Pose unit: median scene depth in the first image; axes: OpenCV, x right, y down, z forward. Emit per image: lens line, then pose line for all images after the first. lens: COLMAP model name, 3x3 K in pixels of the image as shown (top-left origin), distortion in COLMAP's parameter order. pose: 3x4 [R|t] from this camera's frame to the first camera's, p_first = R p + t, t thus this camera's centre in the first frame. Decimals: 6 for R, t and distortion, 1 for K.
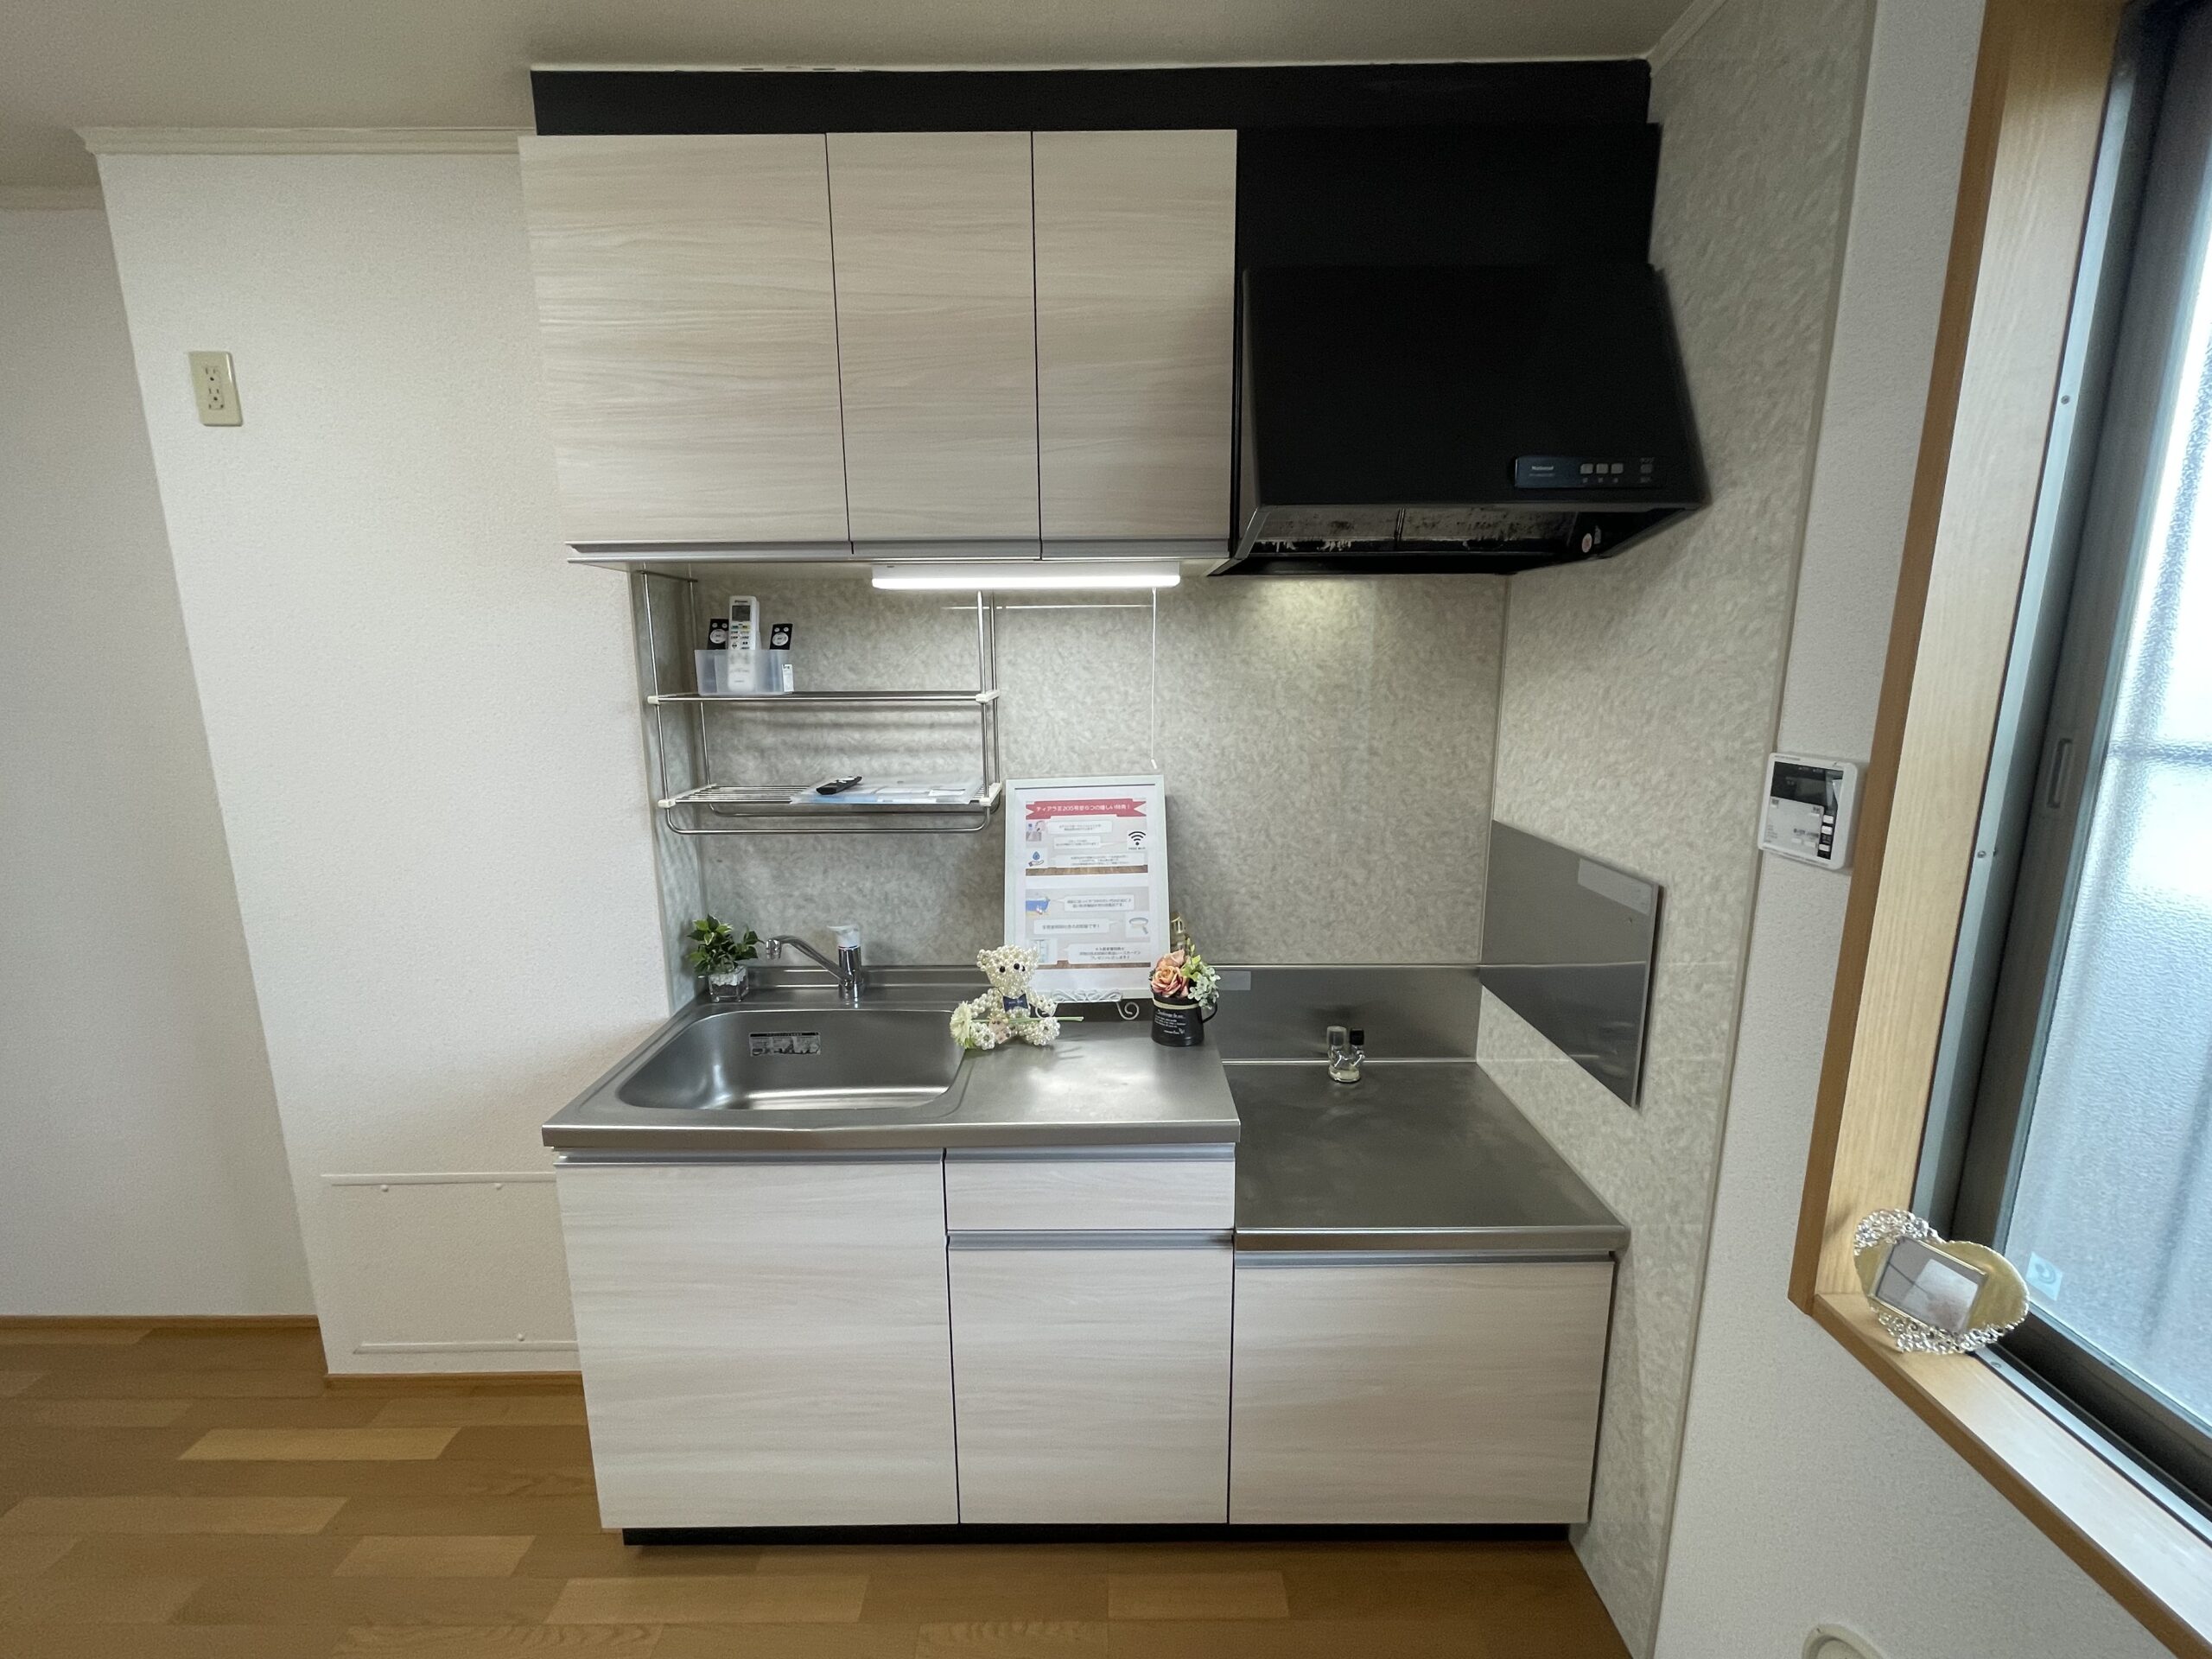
lens RADIAL K [[891.6, 0, 1103.9], [0, 891.6, 832.0], [0, 0, 1]] dist [-0.000131, -0.000606]
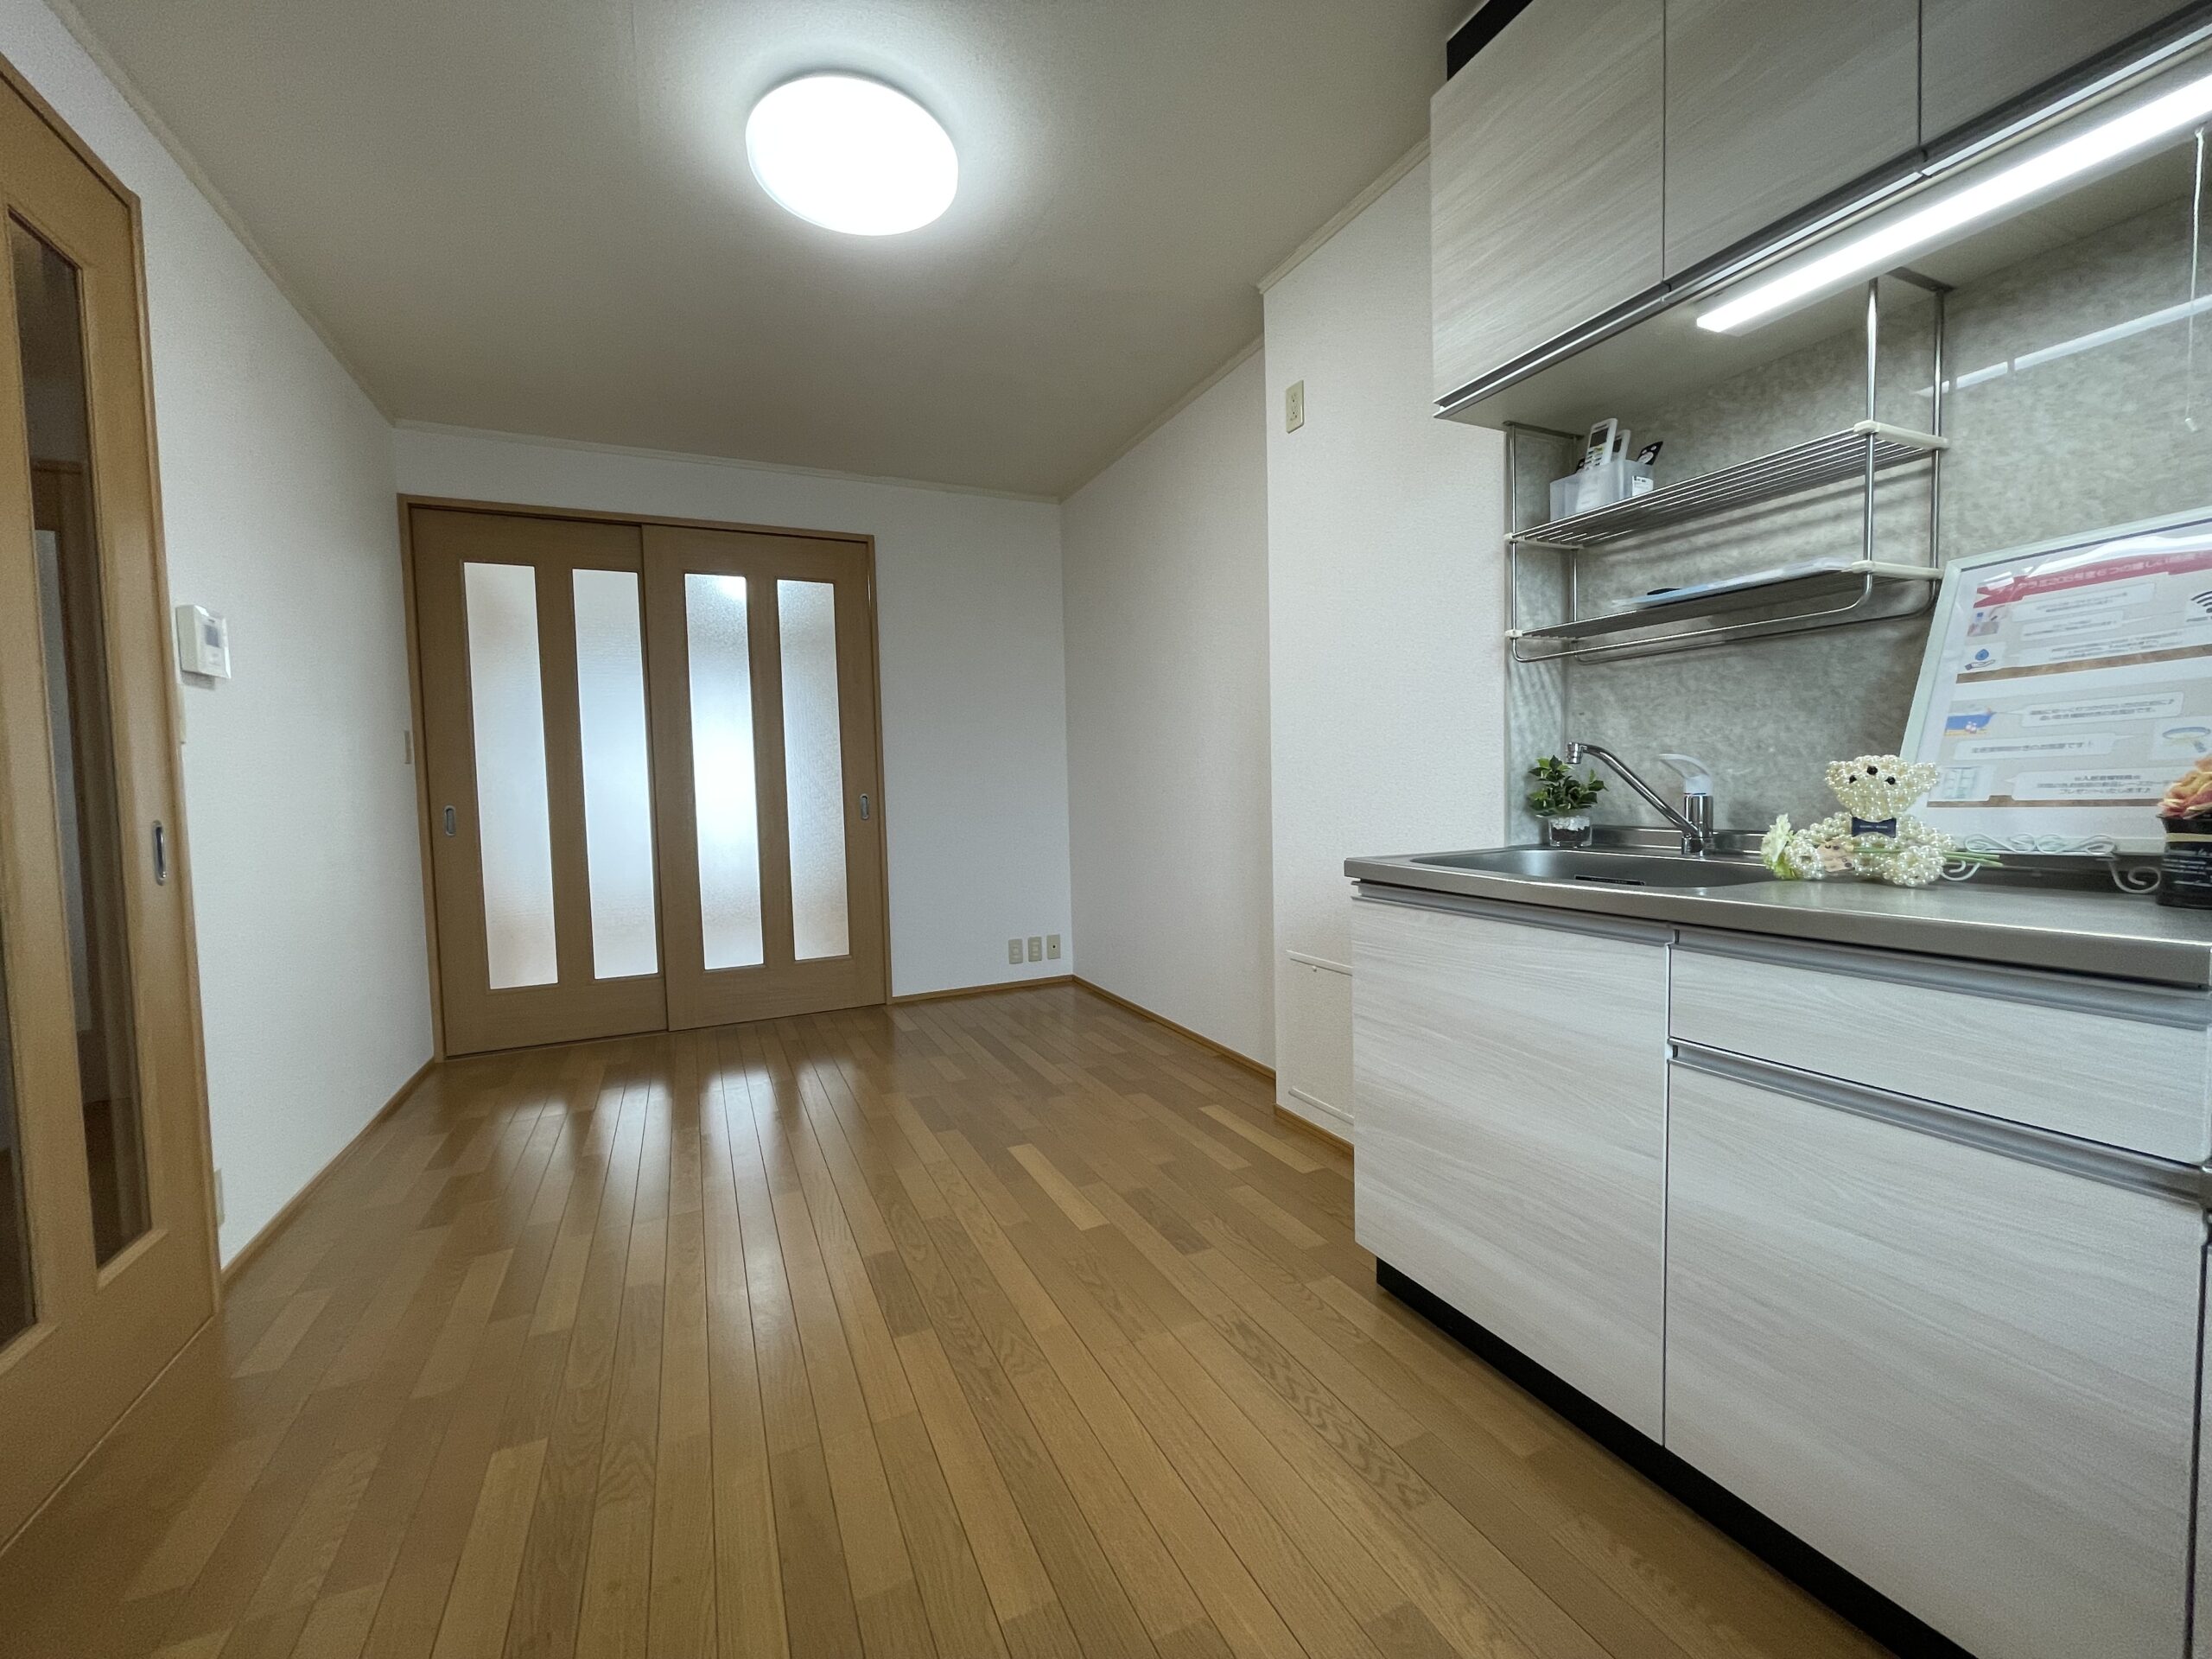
lens RADIAL K [[896.0, 0, 1106.0], [0, 896.0, 829.5], [0, 0, 1]] dist [-0.027582, 0.019400]
pose [[0.422886, 0.043108, -0.905157, 0.272067], [-0.149329, 0.988527, -0.022688, 0.284027], [0.893794, 0.144761, 0.424472, 0.128782]]
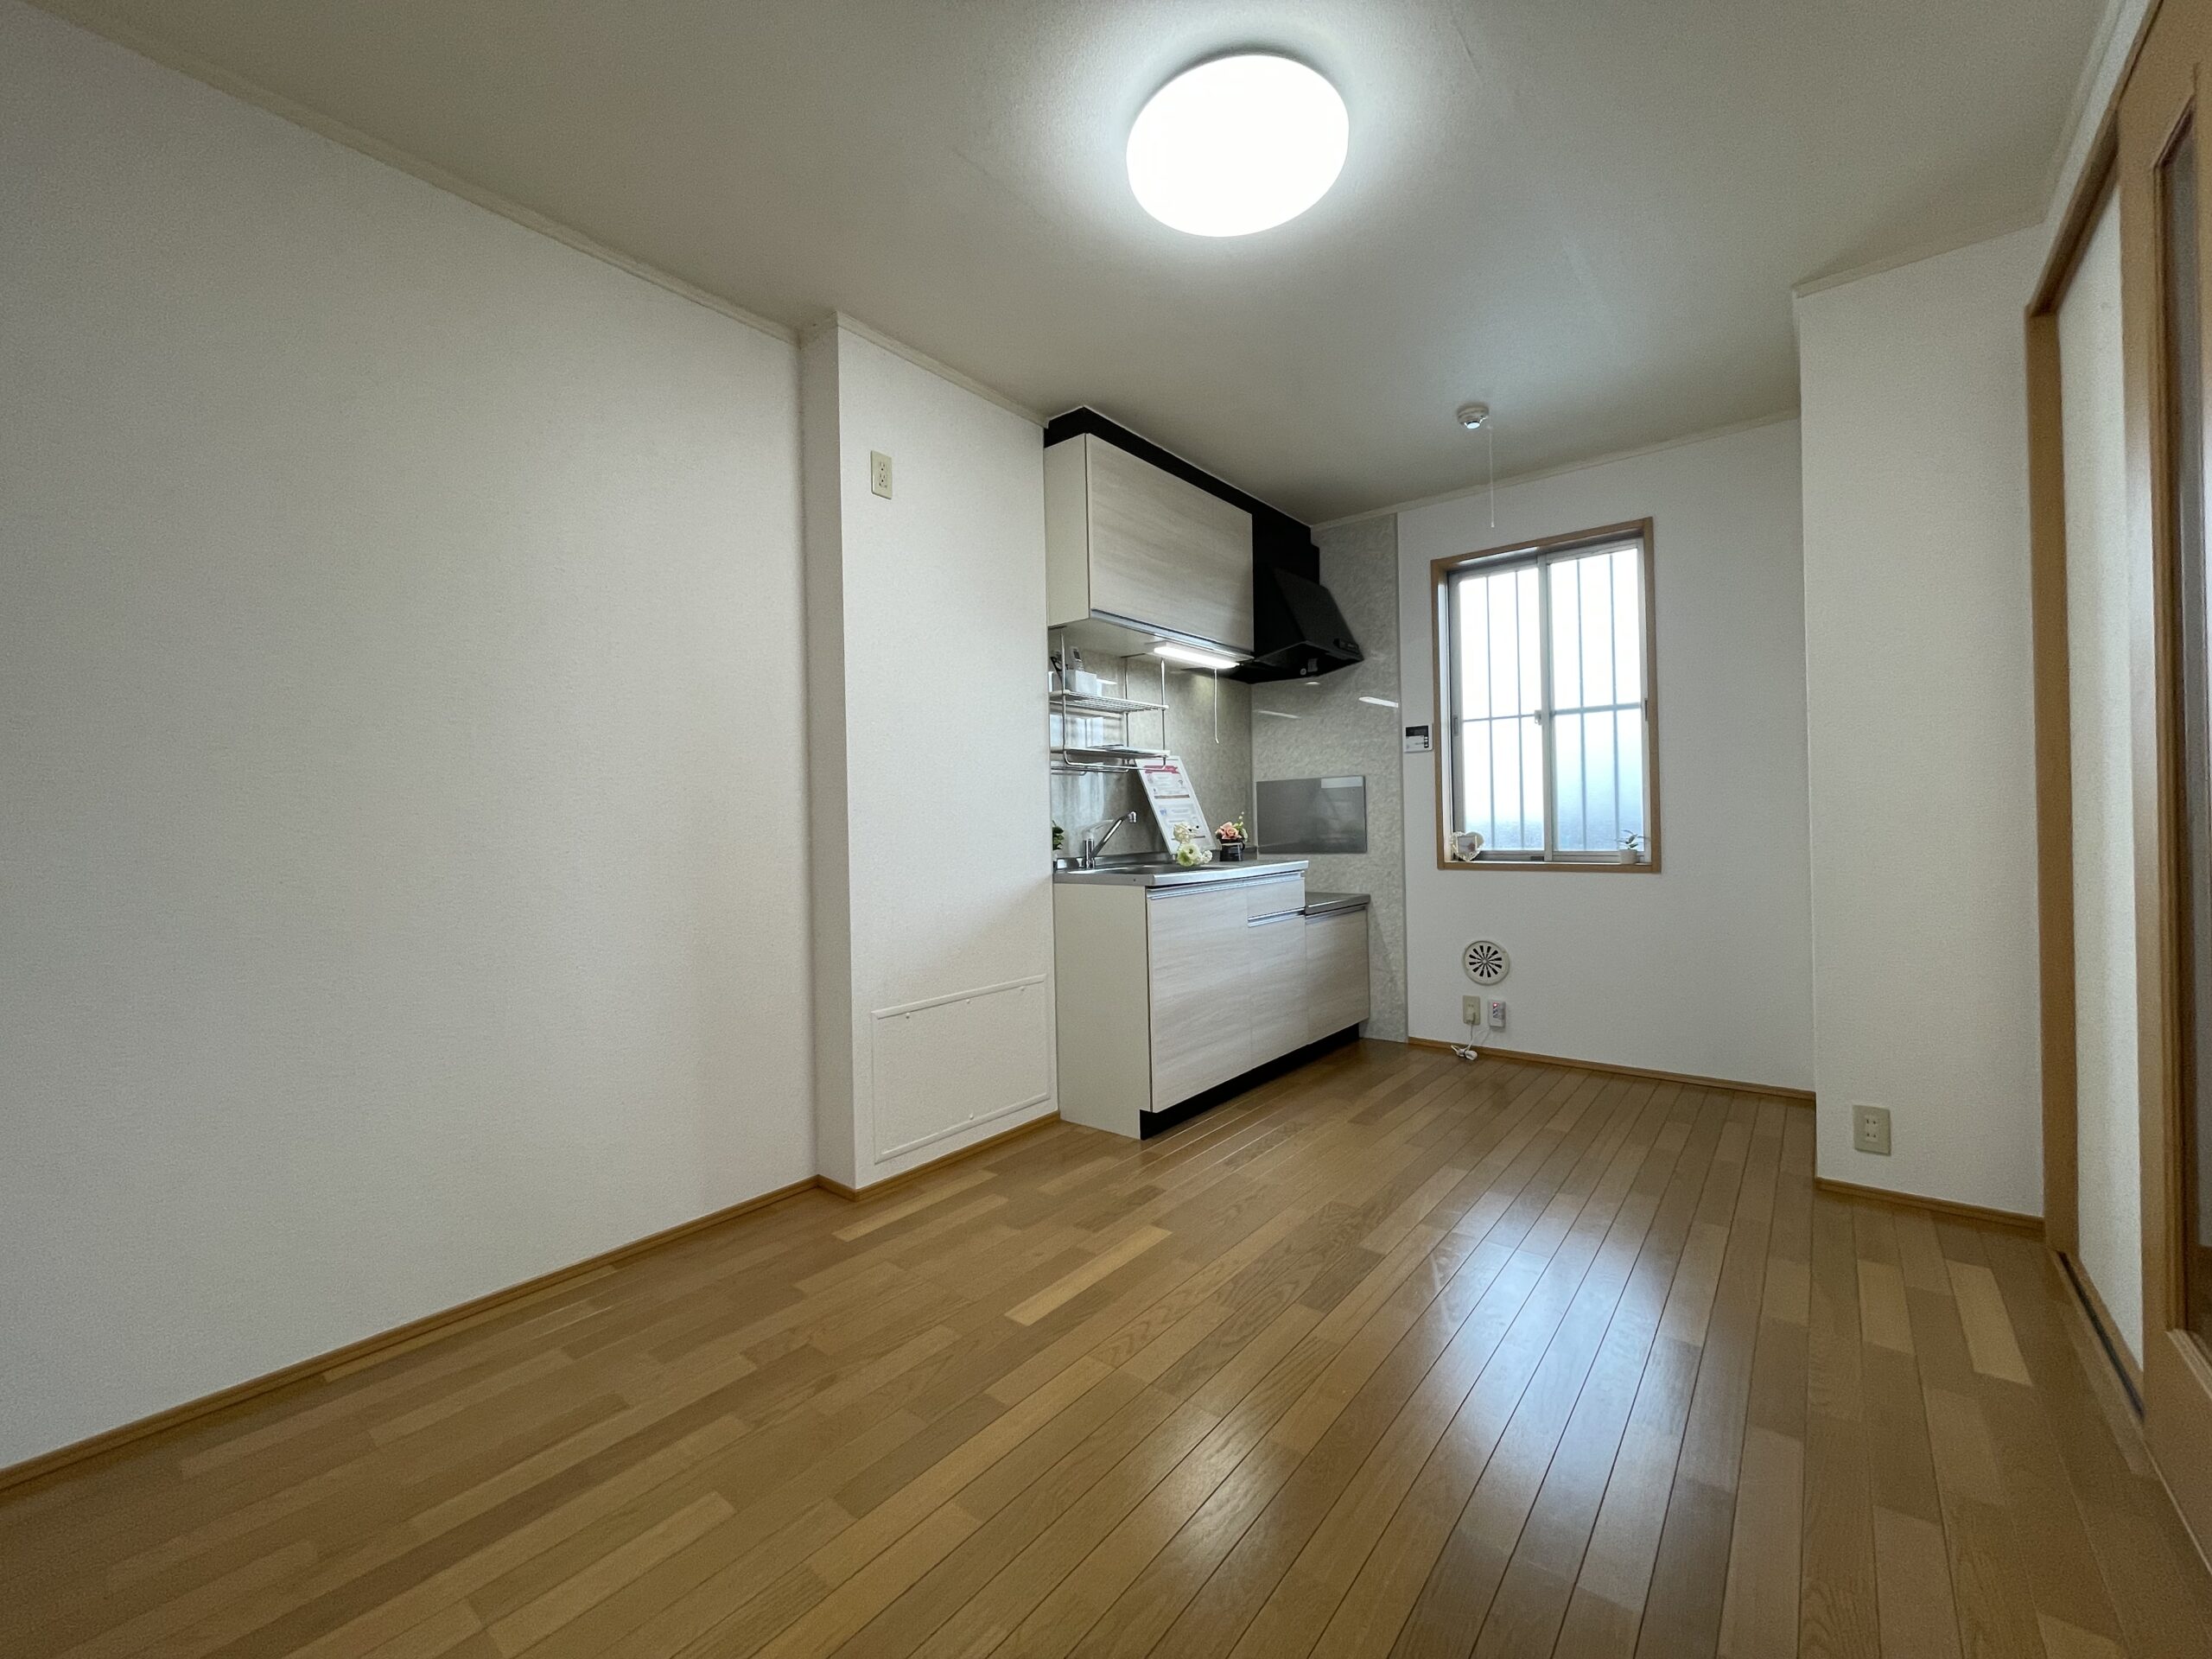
lens RADIAL K [[904.4, 0, 1100.0], [0, 904.4, 825.5], [0, 0, 1]] dist [0.000920, -0.000200]
pose [[0.628197, -0.006337, 0.778029, -1.799642], [0.162192, 0.979065, -0.122983, 0.347888], [-0.760961, 0.203447, 0.616074, -0.165596]]
